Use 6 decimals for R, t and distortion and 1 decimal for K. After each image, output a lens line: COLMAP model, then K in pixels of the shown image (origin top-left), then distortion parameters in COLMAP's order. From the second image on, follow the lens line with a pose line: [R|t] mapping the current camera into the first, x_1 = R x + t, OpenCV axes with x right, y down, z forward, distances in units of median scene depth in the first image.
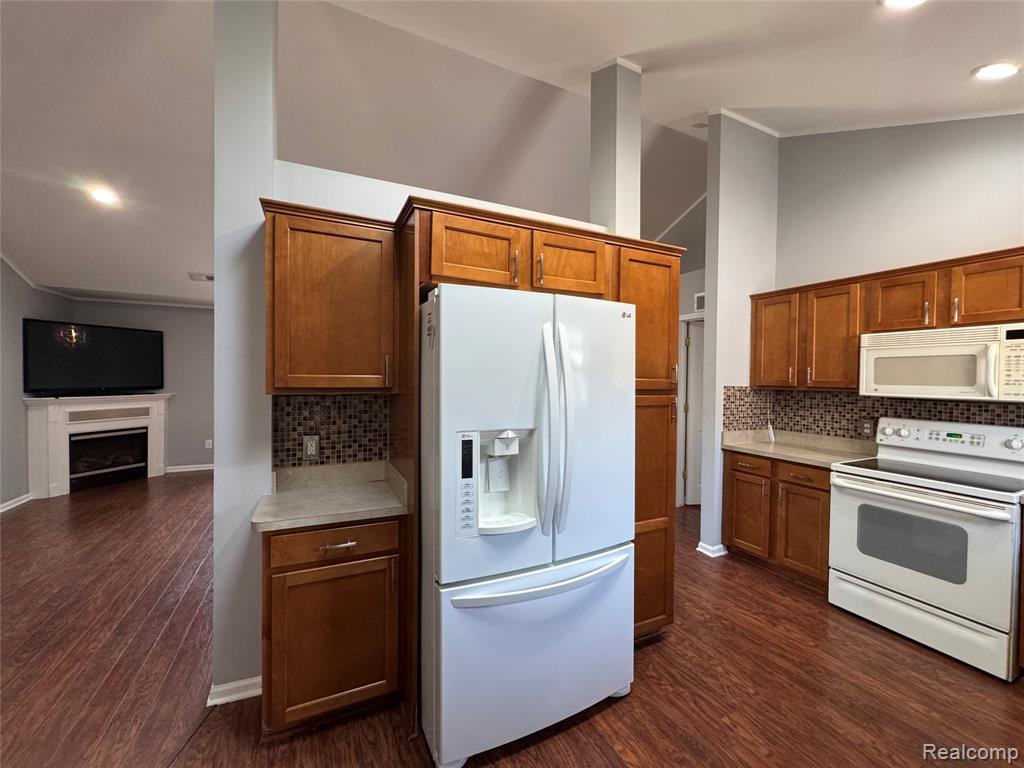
lens RADIAL K [[411.4, 0, 512.0], [0, 411.4, 384.0], [0, 0, 1]] dist [-0.000683, -0.000241]
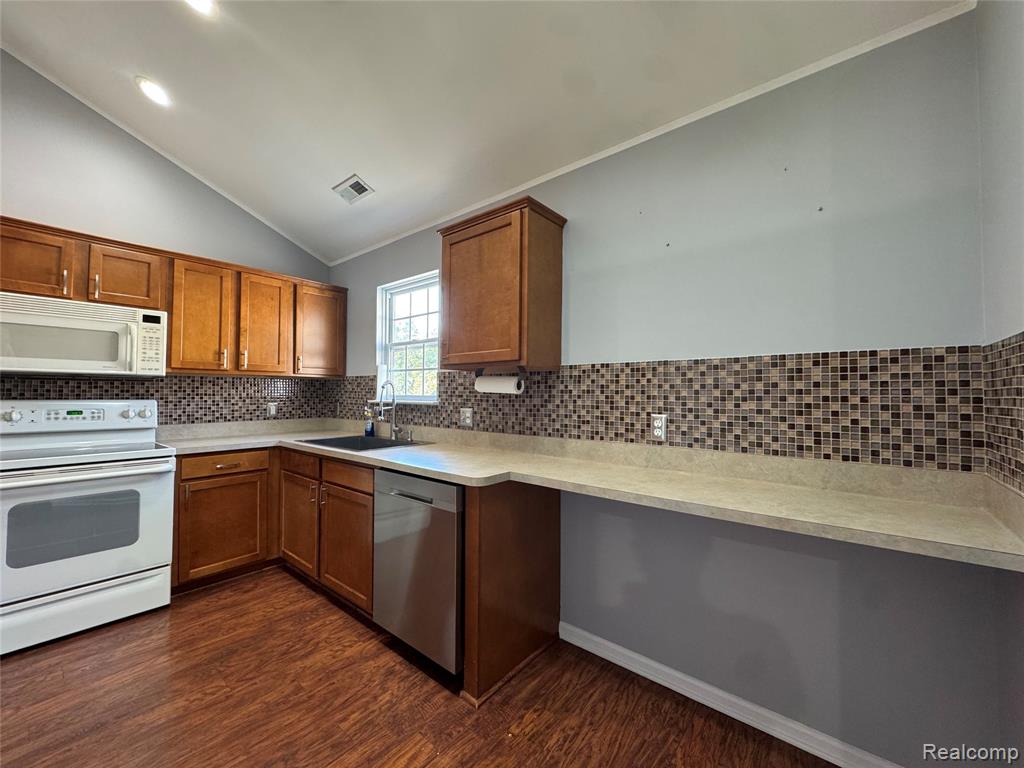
lens RADIAL K [[411.4, 0, 512.0], [0, 411.4, 384.0], [0, 0, 1]] dist [-0.000683, -0.000241]
pose [[-0.415873, 0.013369, 0.909324, -0.299094], [0.010088, 0.999898, -0.010087, 0.091833], [-0.909367, 0.004979, -0.415966, 0.545617]]
